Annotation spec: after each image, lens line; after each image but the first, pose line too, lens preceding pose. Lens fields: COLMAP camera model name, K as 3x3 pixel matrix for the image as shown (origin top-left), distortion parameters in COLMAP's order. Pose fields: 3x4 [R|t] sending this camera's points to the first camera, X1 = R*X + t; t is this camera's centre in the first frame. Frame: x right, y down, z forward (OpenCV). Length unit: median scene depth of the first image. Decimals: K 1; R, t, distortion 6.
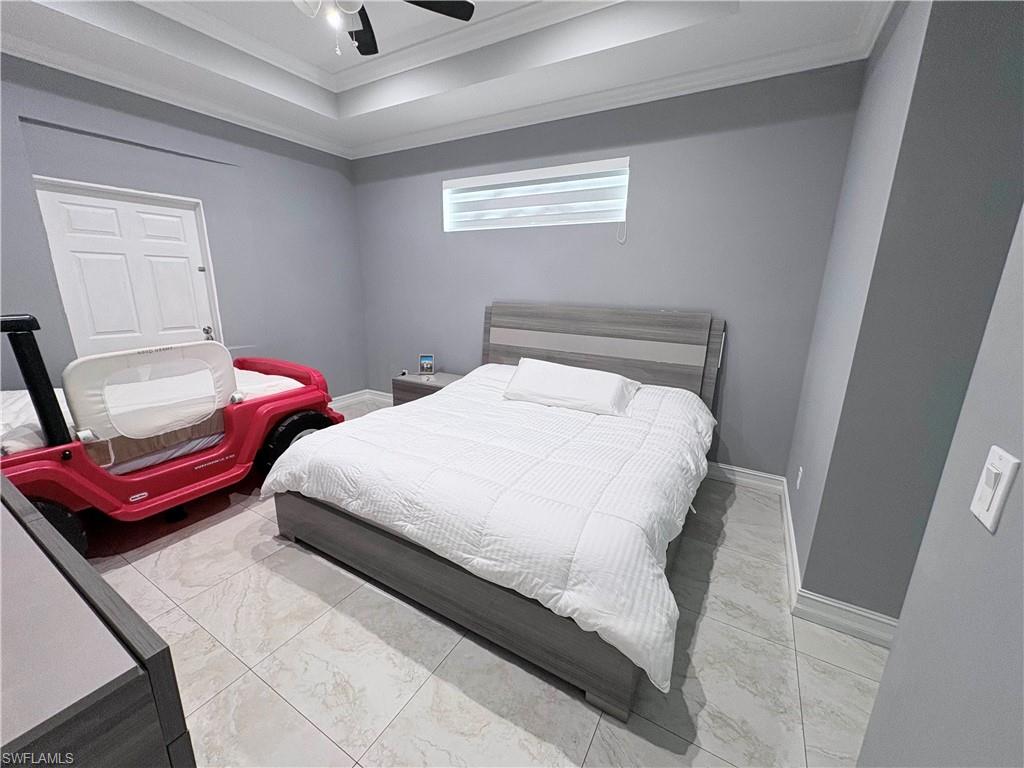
lens RADIAL K [[407.9, 0, 506.7], [0, 407.9, 384.3], [0, 0, 1]] dist [0.002167, -0.000686]
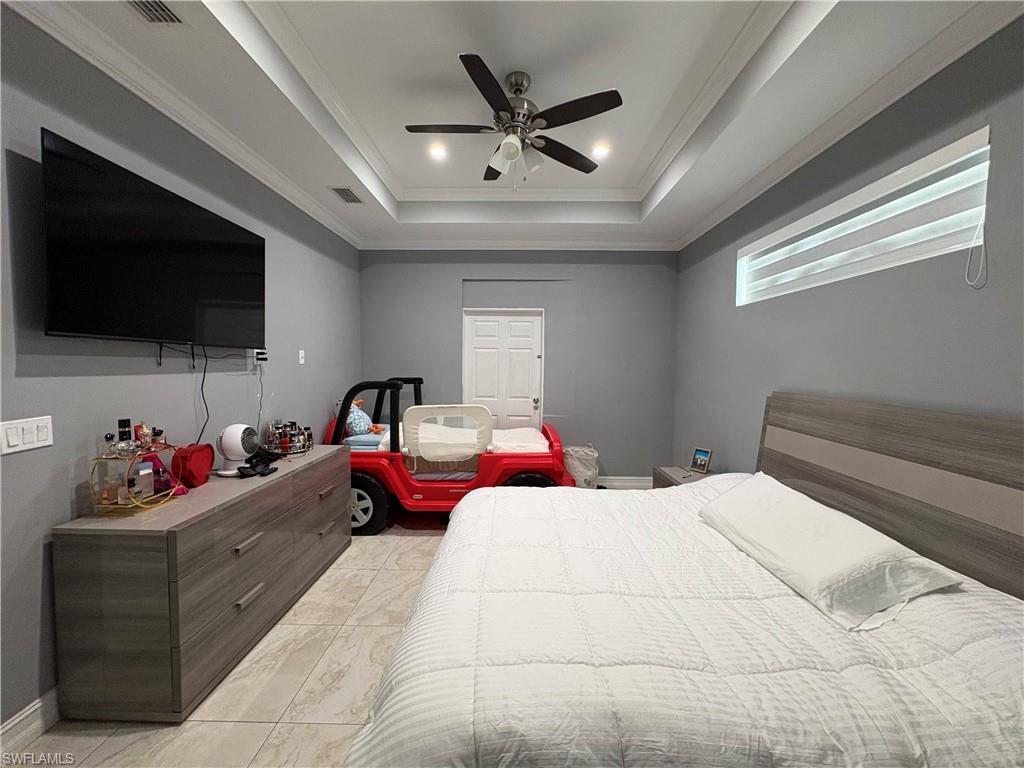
lens RADIAL K [[407.9, 0, 509.3], [0, 407.9, 381.5], [0, 0, 1]] dist [0.002167, -0.000686]
pose [[0.497348, 0.030940, -0.866999, 0.422764], [-0.211663, 0.973491, -0.086678, -0.064746], [0.841334, 0.226621, 0.490713, 0.284115]]
